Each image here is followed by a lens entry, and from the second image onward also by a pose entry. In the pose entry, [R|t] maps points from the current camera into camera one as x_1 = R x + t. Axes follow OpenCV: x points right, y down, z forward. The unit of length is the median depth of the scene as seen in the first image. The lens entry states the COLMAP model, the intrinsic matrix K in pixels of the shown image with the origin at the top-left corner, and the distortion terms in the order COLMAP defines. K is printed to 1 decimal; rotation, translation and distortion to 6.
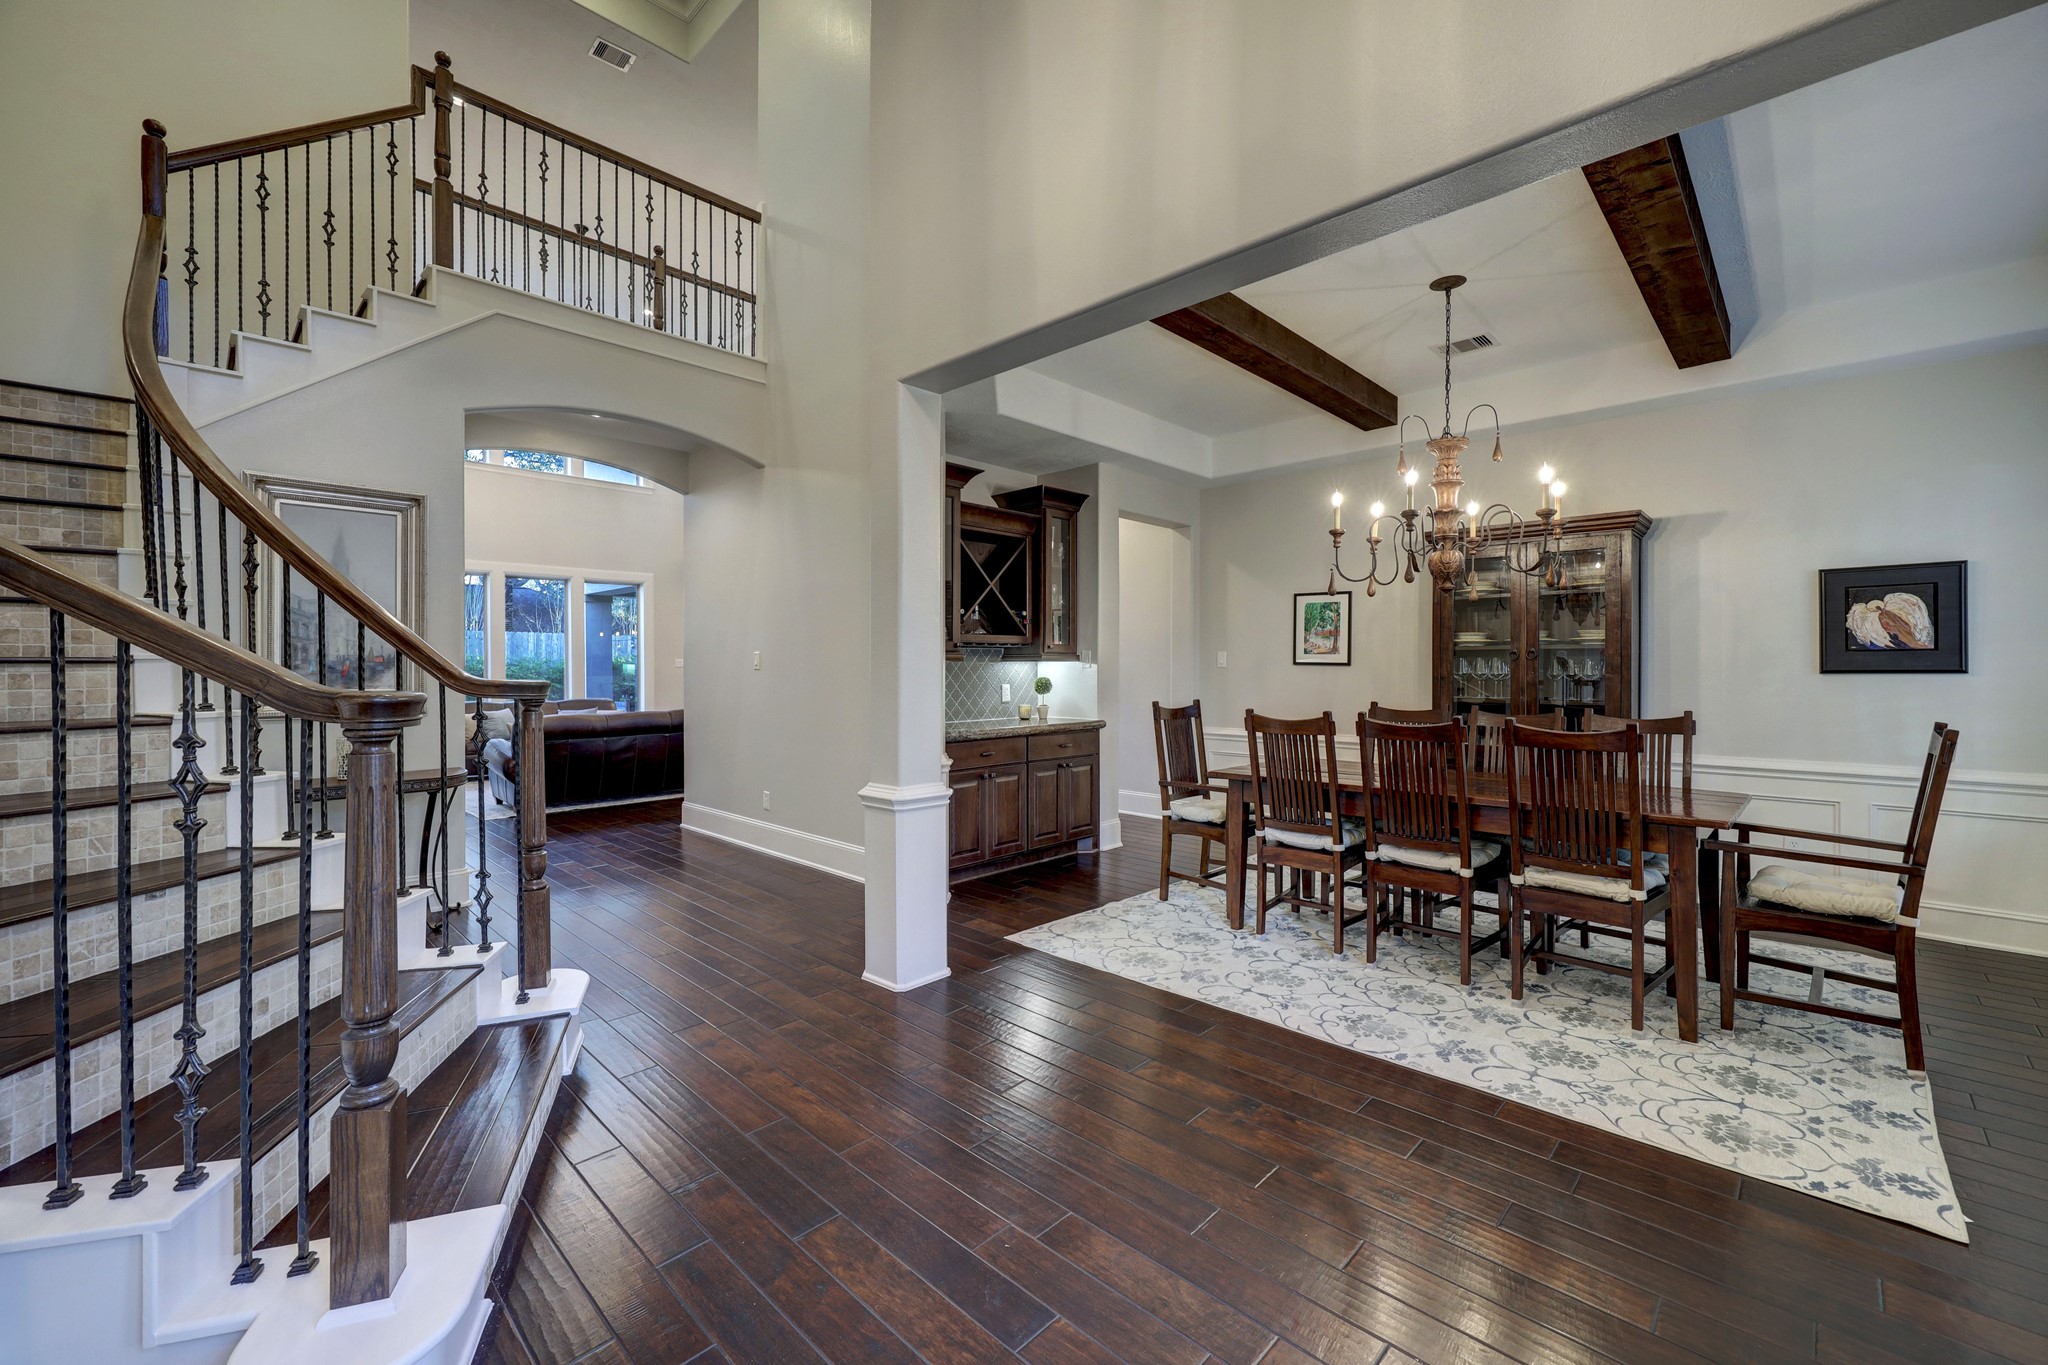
lens RADIAL K [[829.1, 0, 1020.7], [0, 829.1, 671.5], [0, 0, 1]] dist [-0.011246, -0.000143]
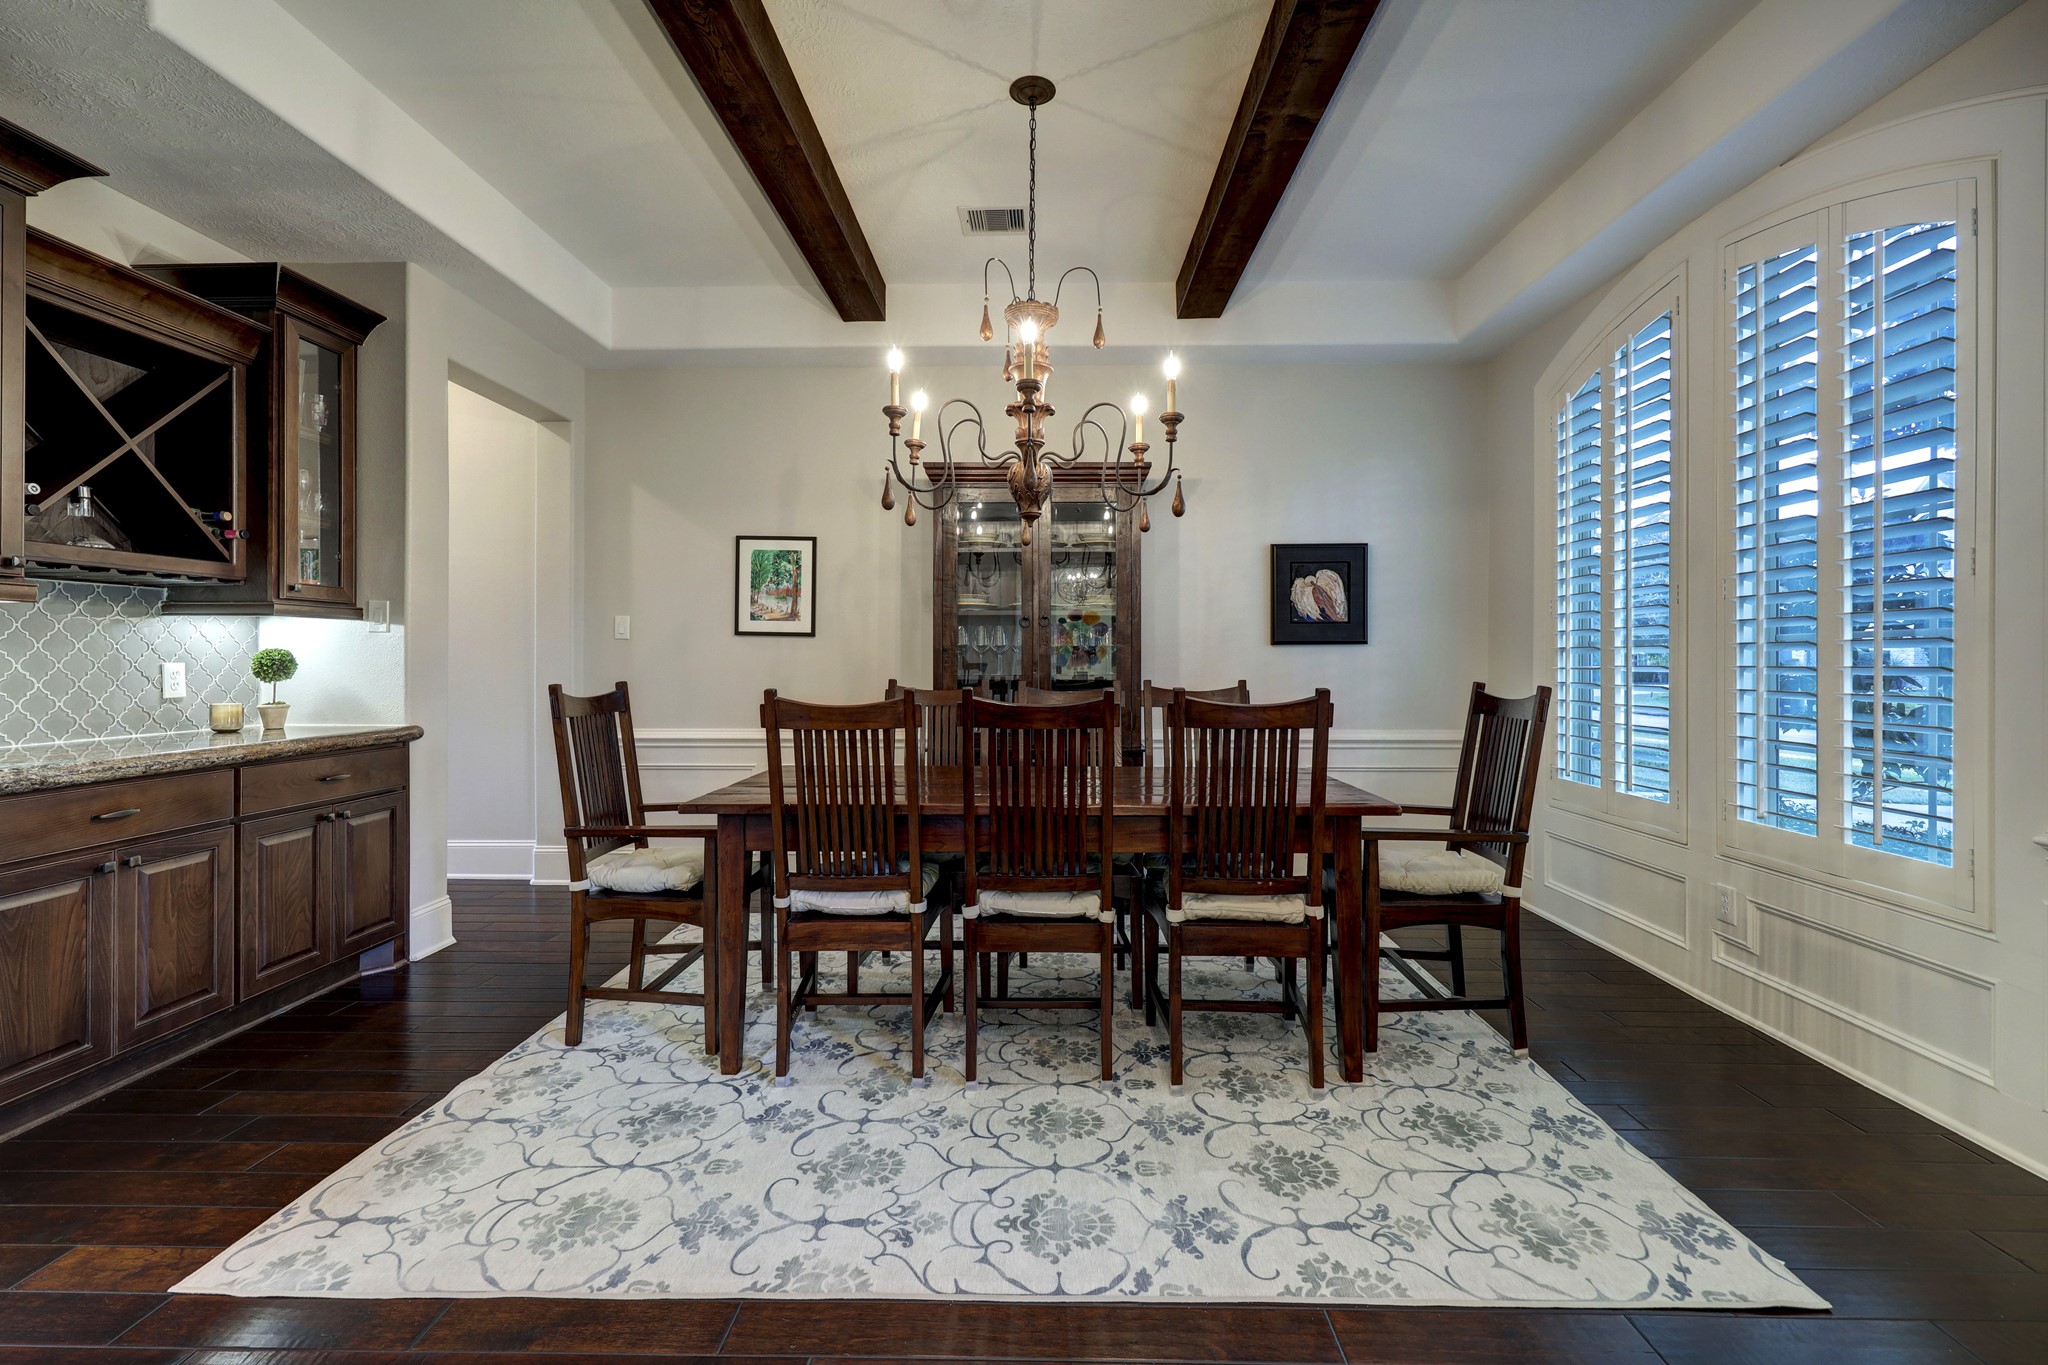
lens RADIAL K [[892.1, 0, 1037.4], [0, 892.1, 657.6], [0, 0, 1]] dist [0.001769, 0.000600]
pose [[0.729561, 0.001806, 0.683914, -0.009867], [0.003419, 0.999974, -0.006288, 0.024893], [-0.683907, 0.006925, 0.729536, 0.379198]]
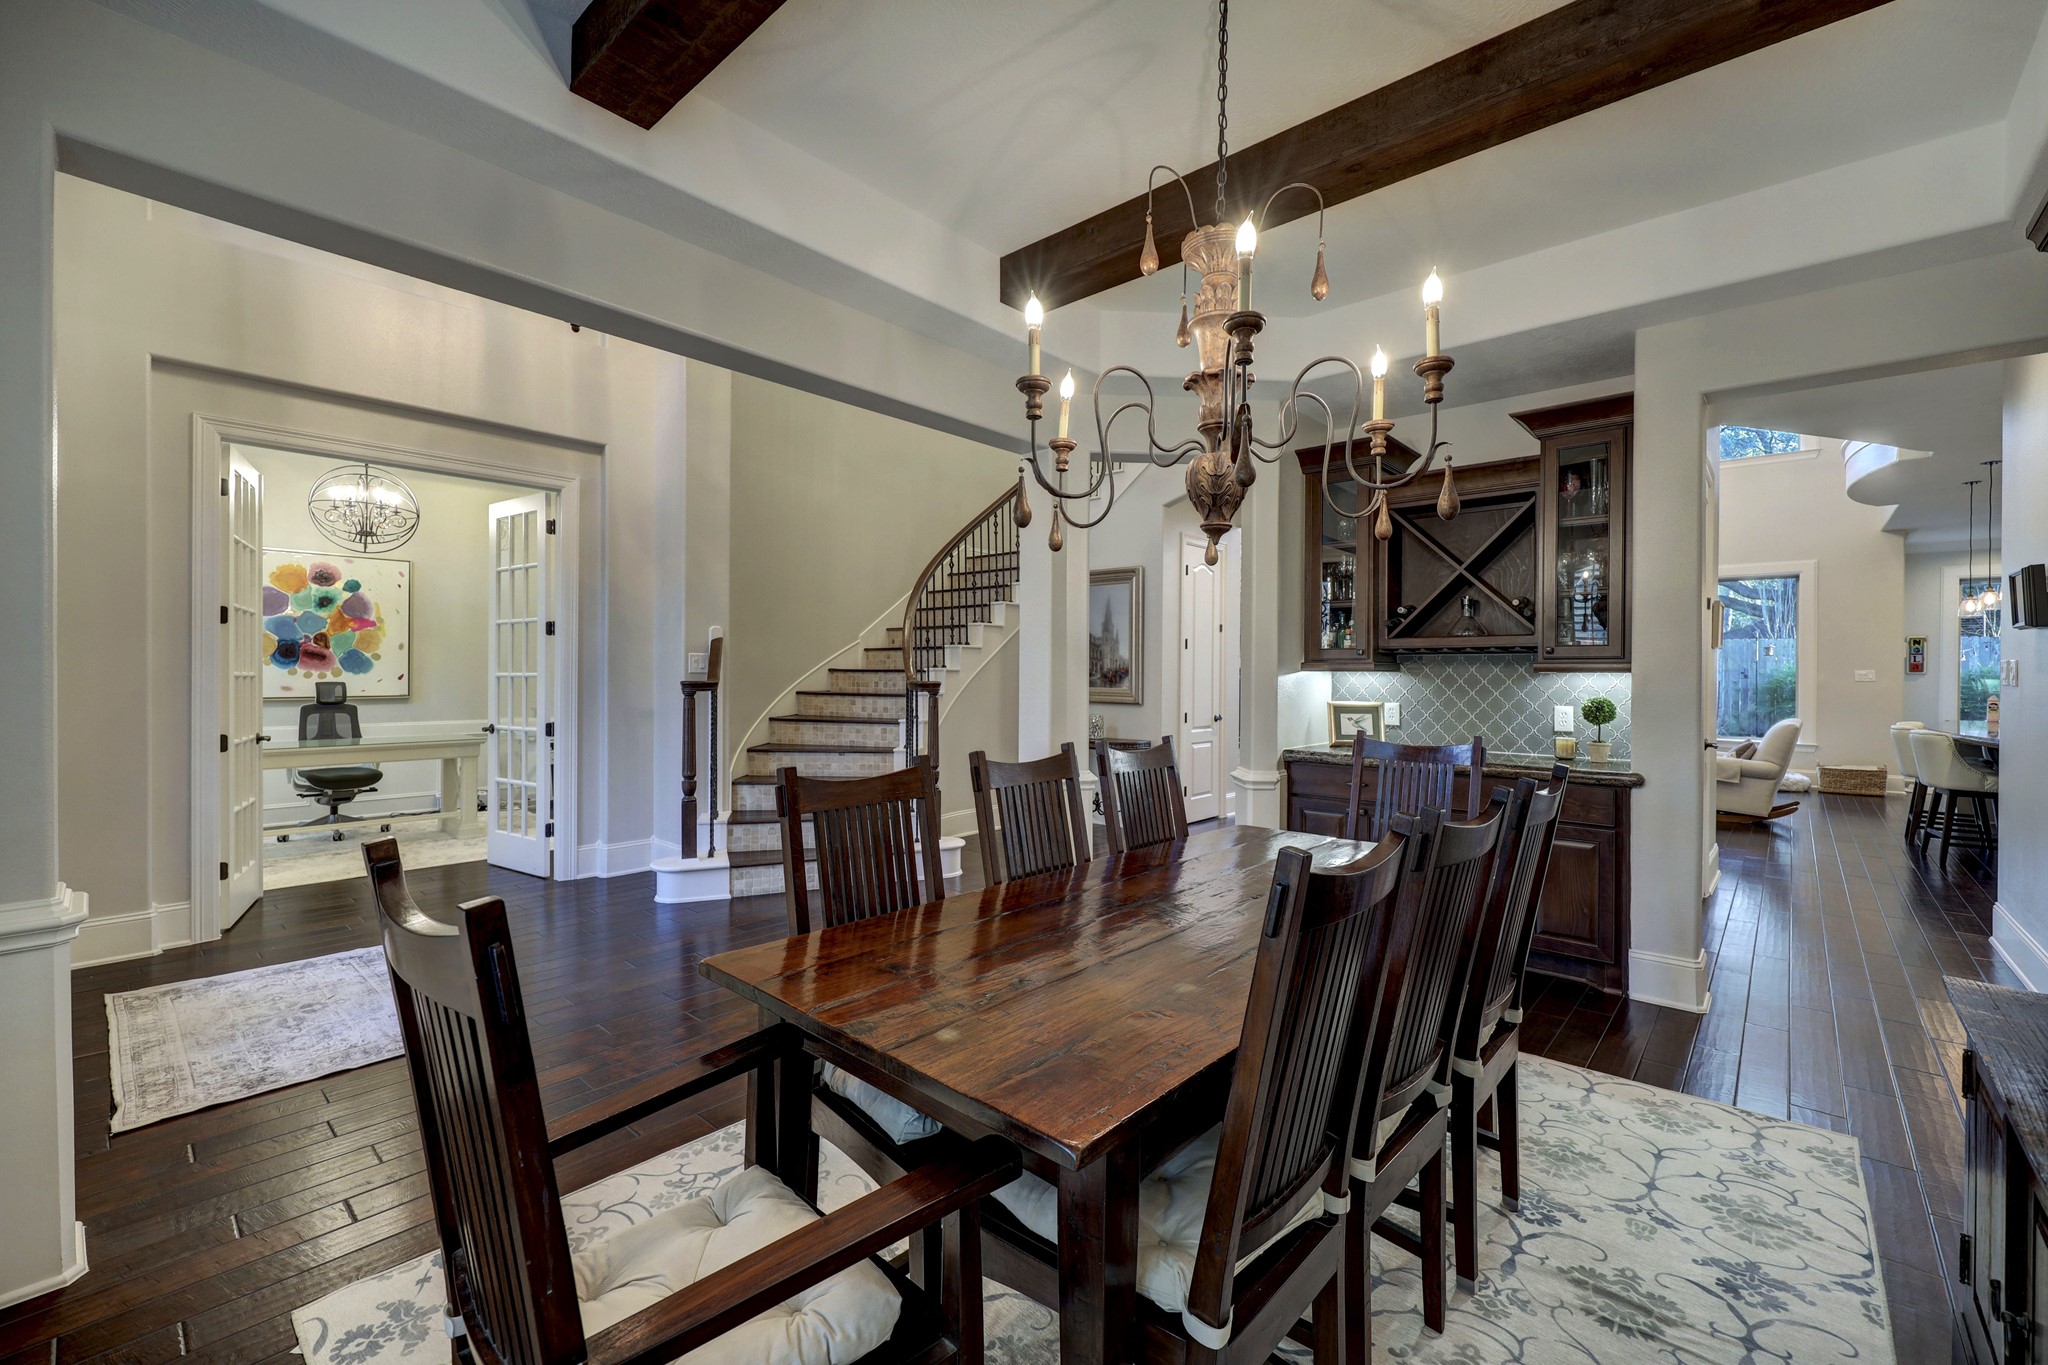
lens RADIAL K [[822.7, 0, 1022.8], [0, 822.7, 676.0], [0, 0, 1]] dist [-0.001721, -0.000811]
pose [[0.039506, 0.002842, -0.999215, 0.900664], [-0.014872, 0.999887, 0.002256, -0.005634], [0.999109, 0.014771, 0.039544, 0.755107]]
